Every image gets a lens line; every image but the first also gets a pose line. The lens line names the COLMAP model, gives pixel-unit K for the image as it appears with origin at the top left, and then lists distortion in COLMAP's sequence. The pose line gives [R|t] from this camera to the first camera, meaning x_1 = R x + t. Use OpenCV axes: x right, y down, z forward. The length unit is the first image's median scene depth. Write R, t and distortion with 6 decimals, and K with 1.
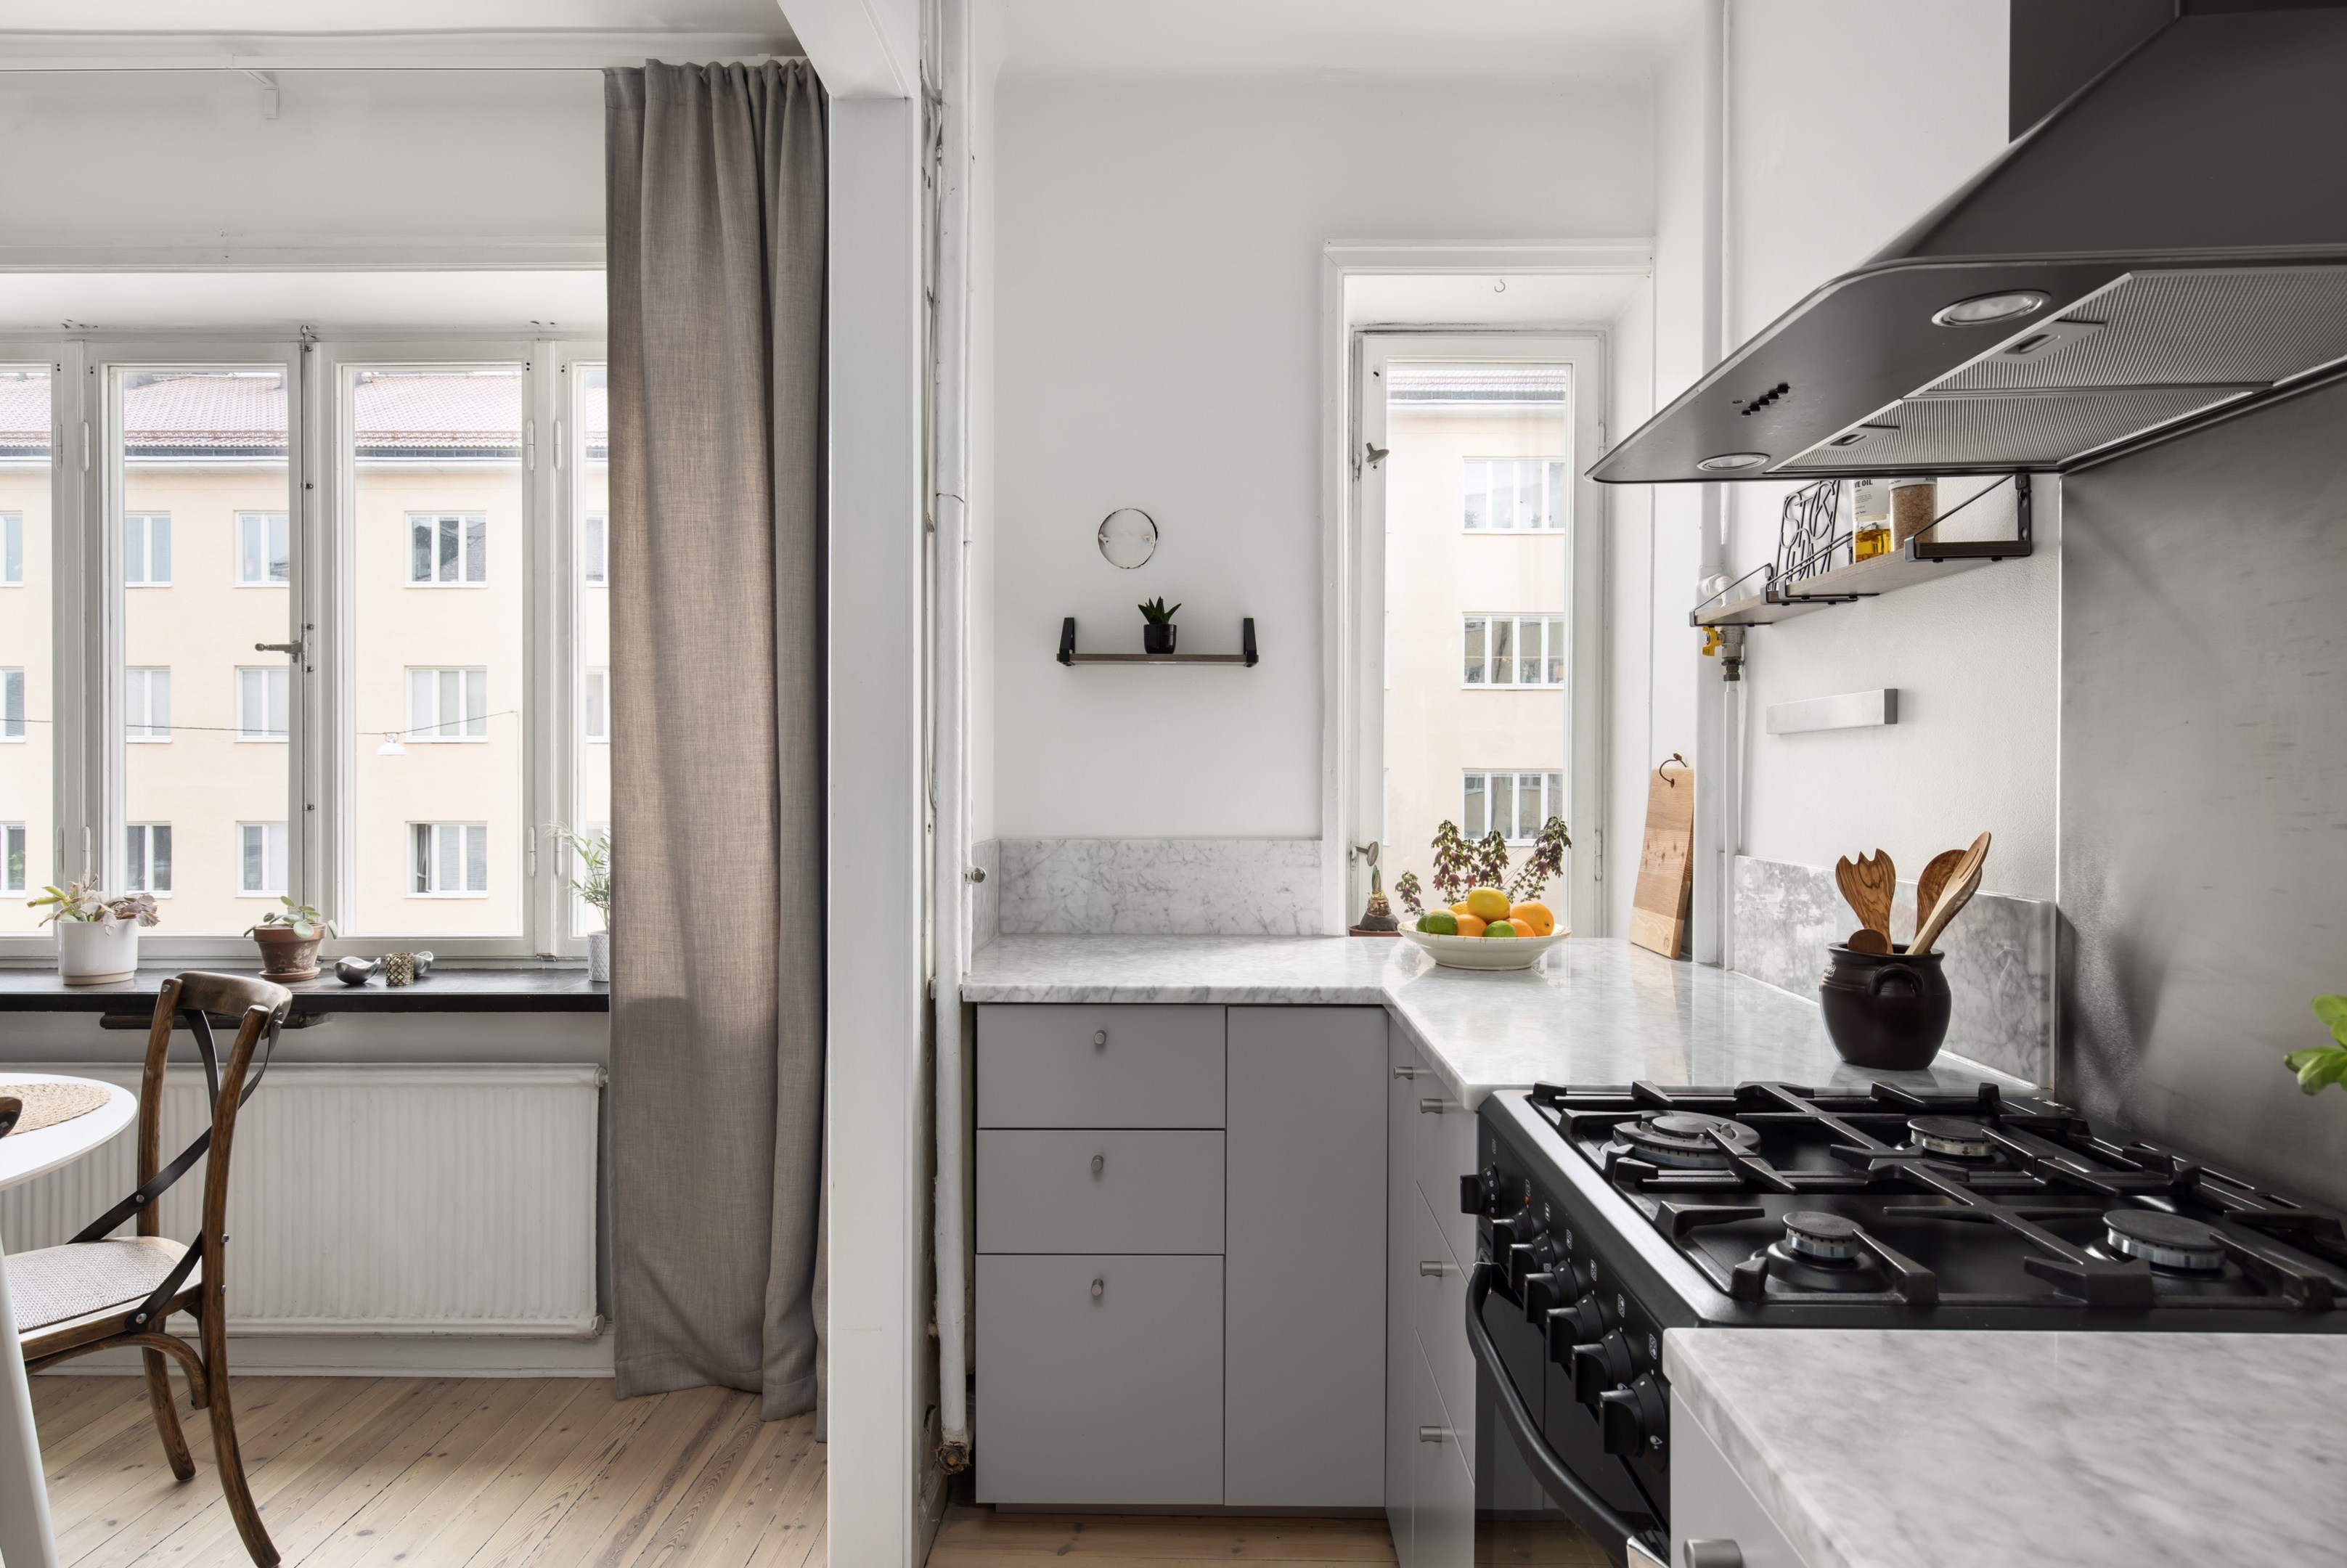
lens RADIAL K [[1301.3, 0, 1183.3], [0, 1301.3, 781.6], [0, 0, 1]] dist [0.001795, -0.001218]
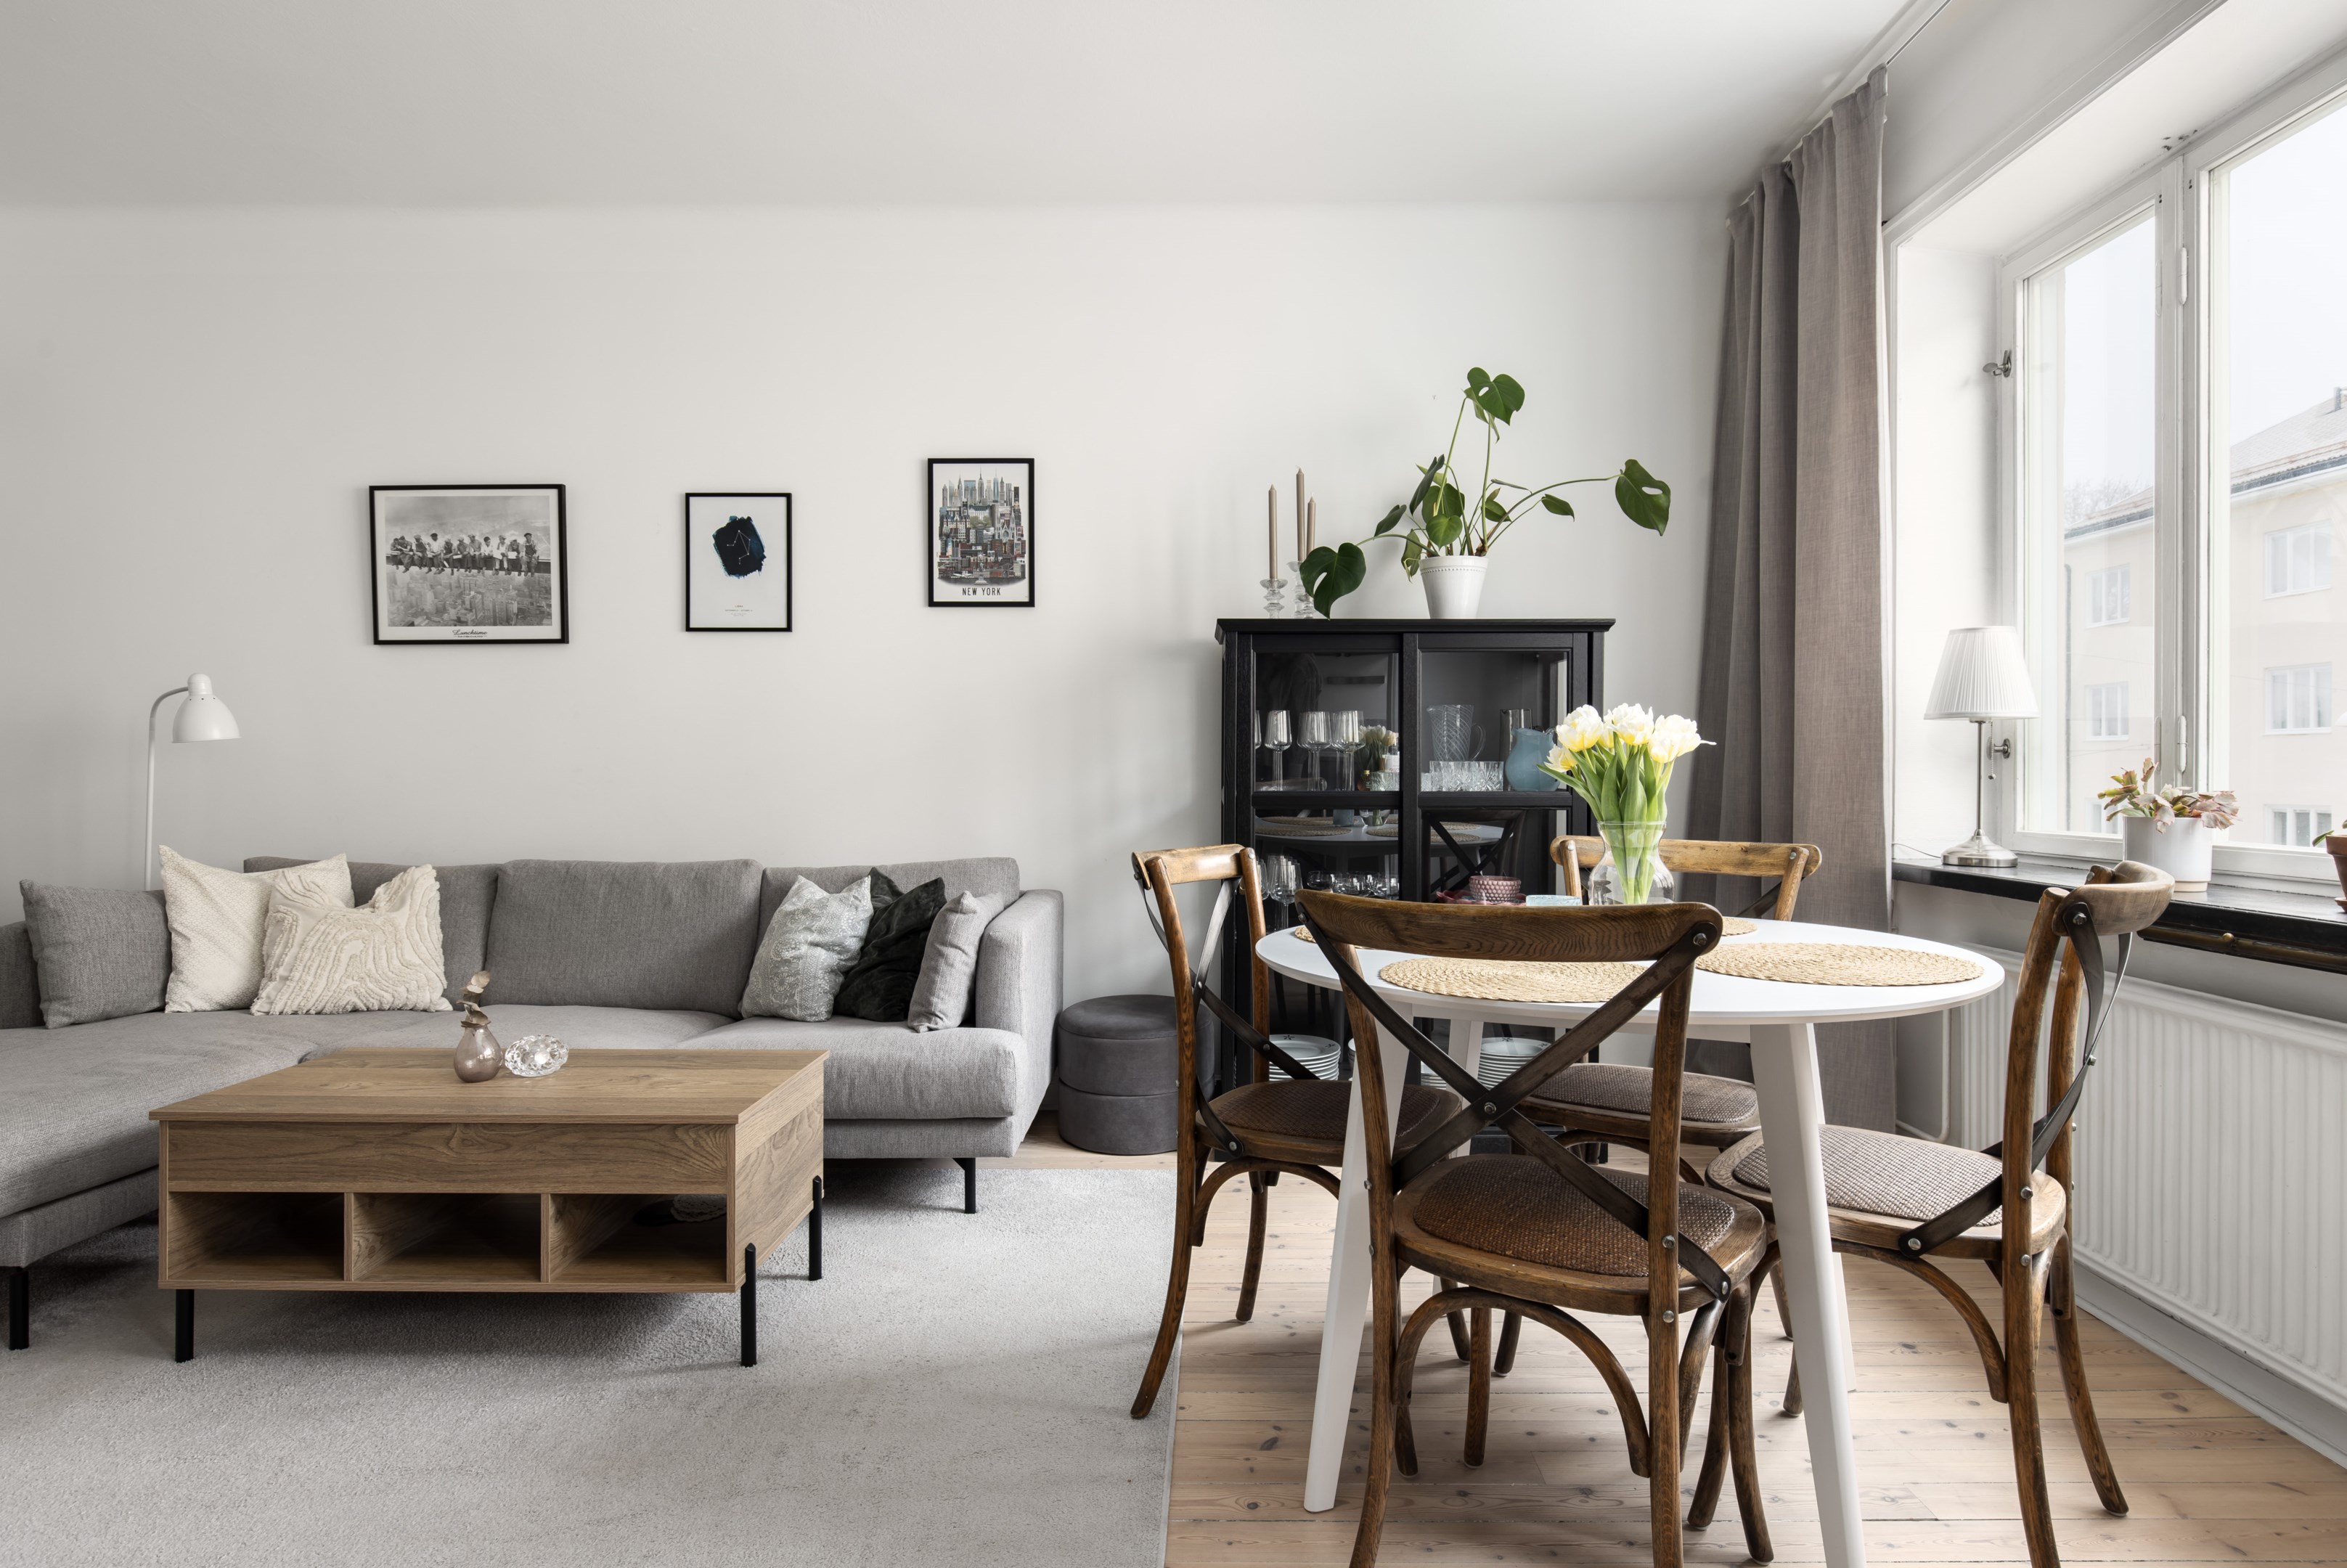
lens RADIAL K [[1247.4, 0, 1179.2], [0, 1247.4, 776.7], [0, 0, 1]] dist [-0.003063, 0.001920]
pose [[0.002942, 0.004535, -0.999985, -0.019603], [-0.003317, 0.999984, 0.004525, 0.084174], [0.999990, 0.003304, 0.002957, 0.381705]]
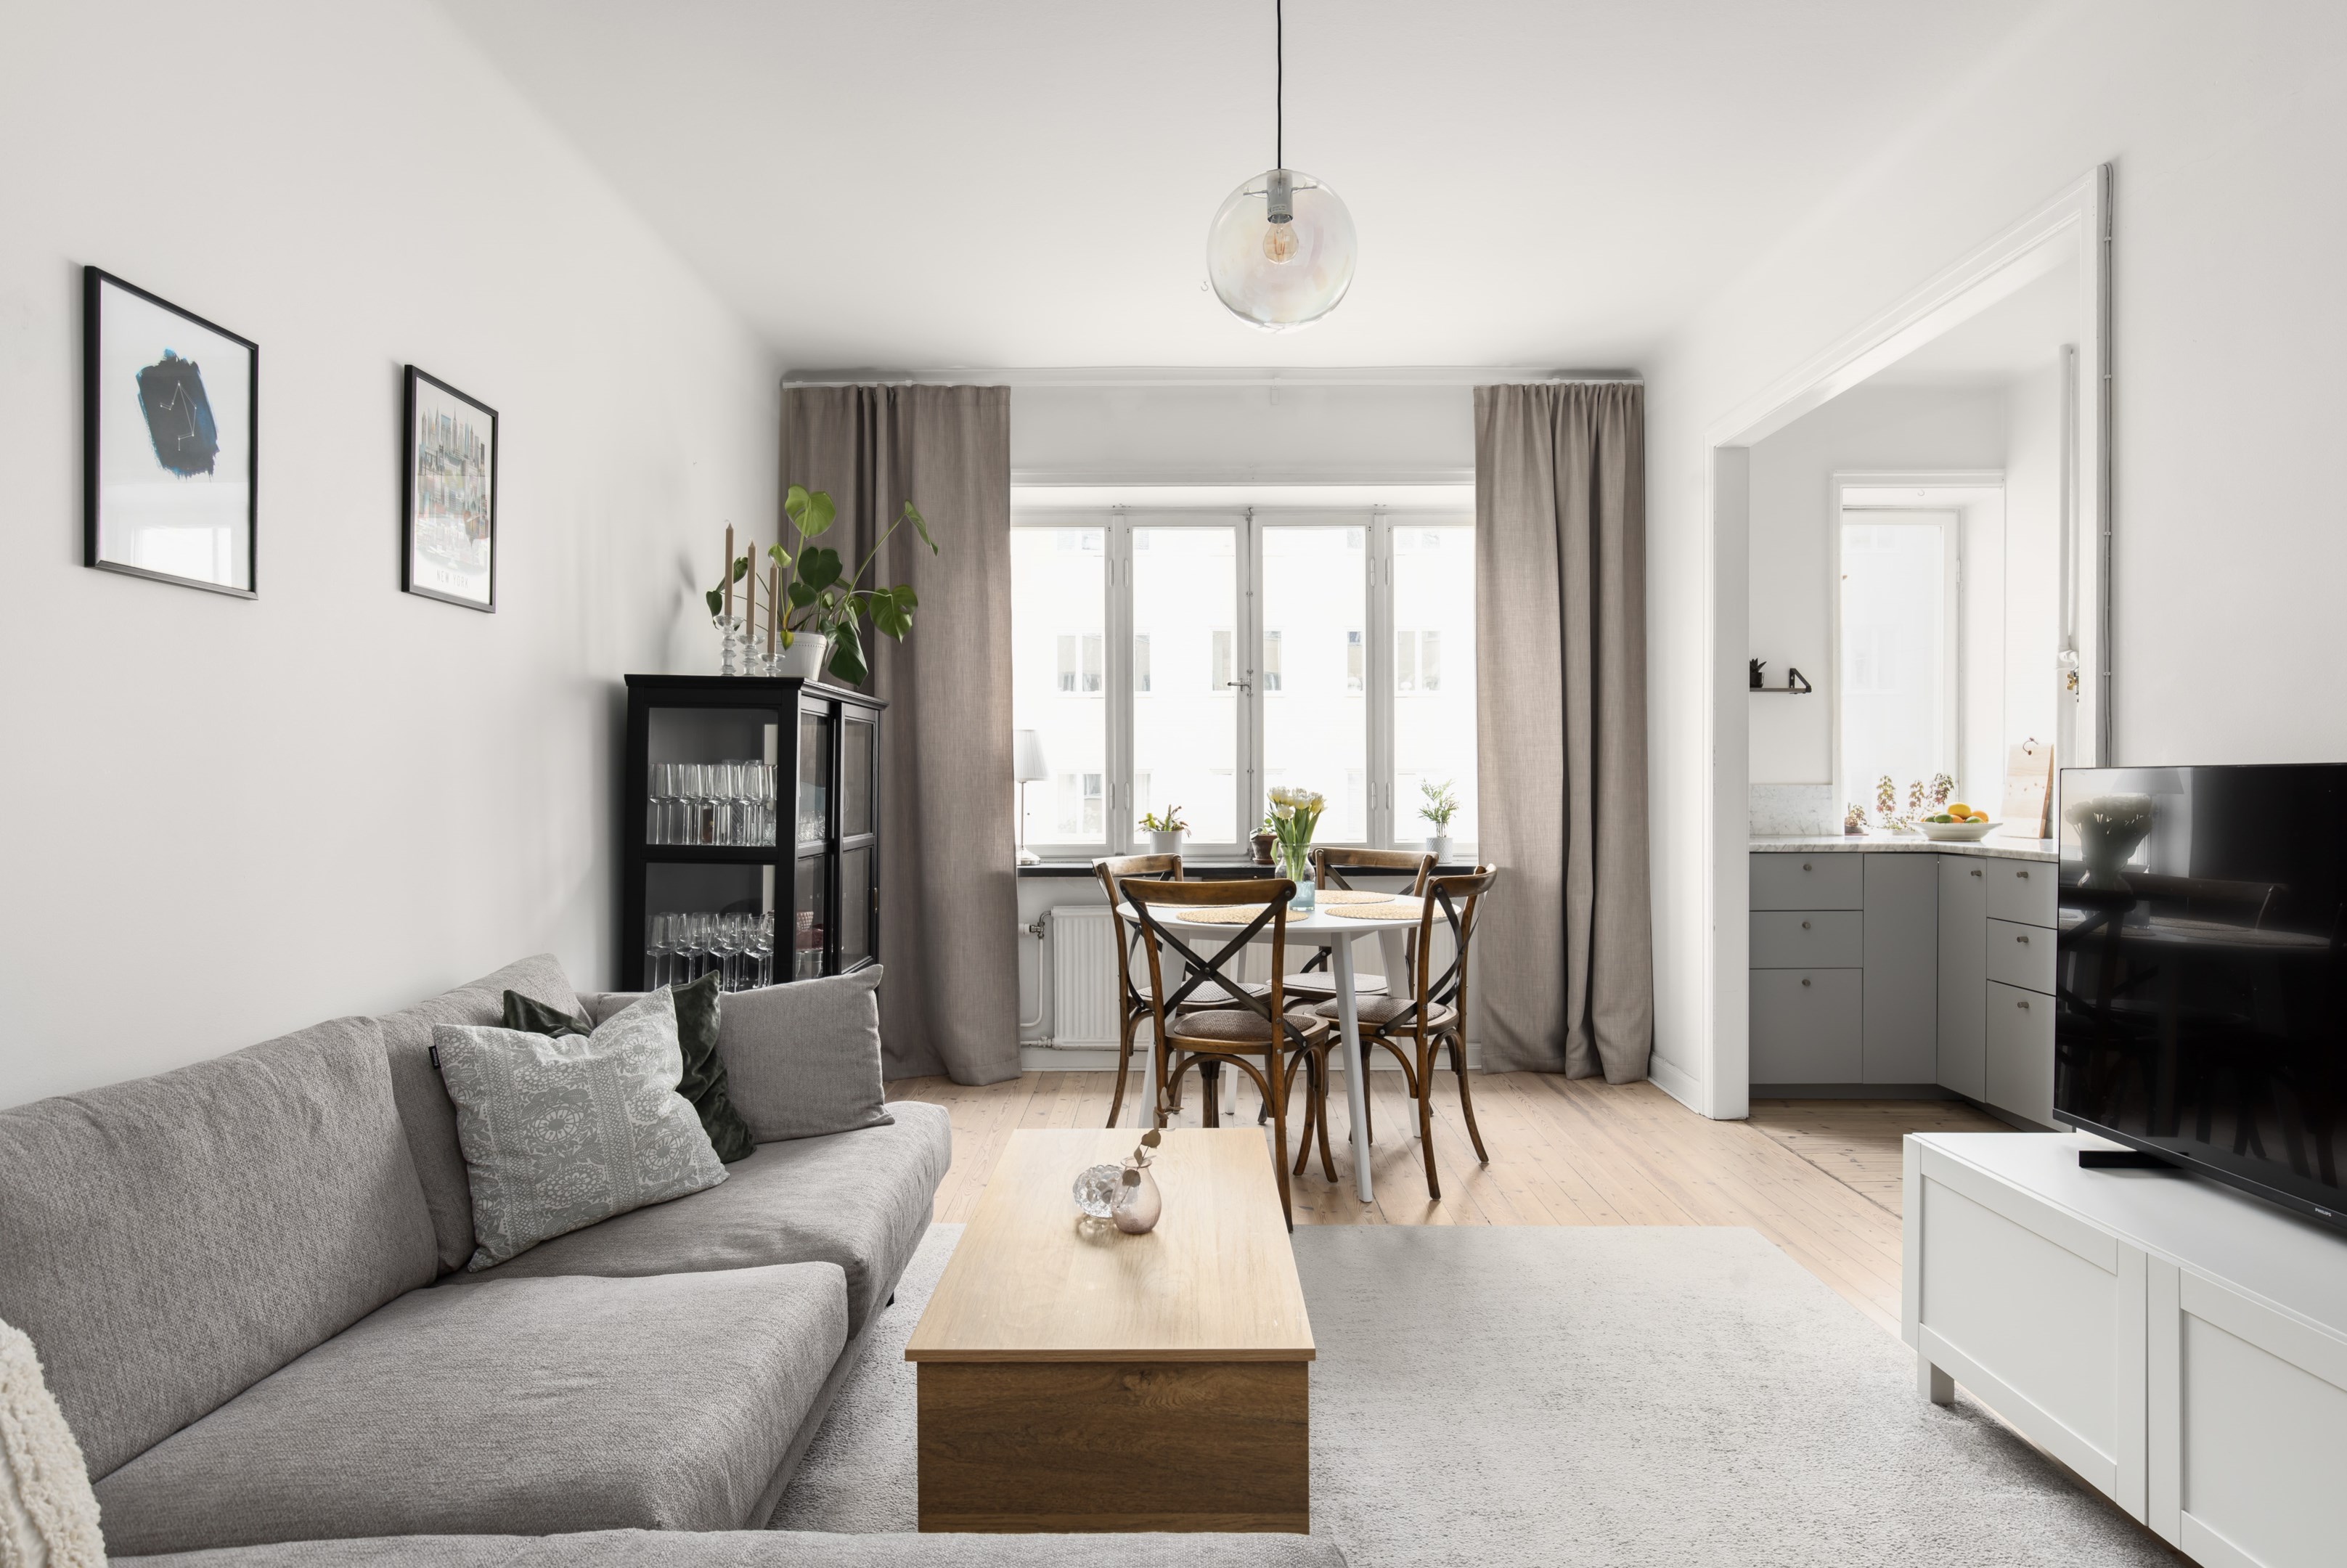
lens RADIAL K [[1301.3, 0, 1169.6], [0, 1301.3, 789.4], [0, 0, 1]] dist [0.001795, -0.001218]
pose [[0.999868, -0.004334, 0.015661, -0.928862], [0.004275, 0.999984, 0.003807, 0.041758], [-0.015677, -0.003739, 0.999870, -0.926338]]
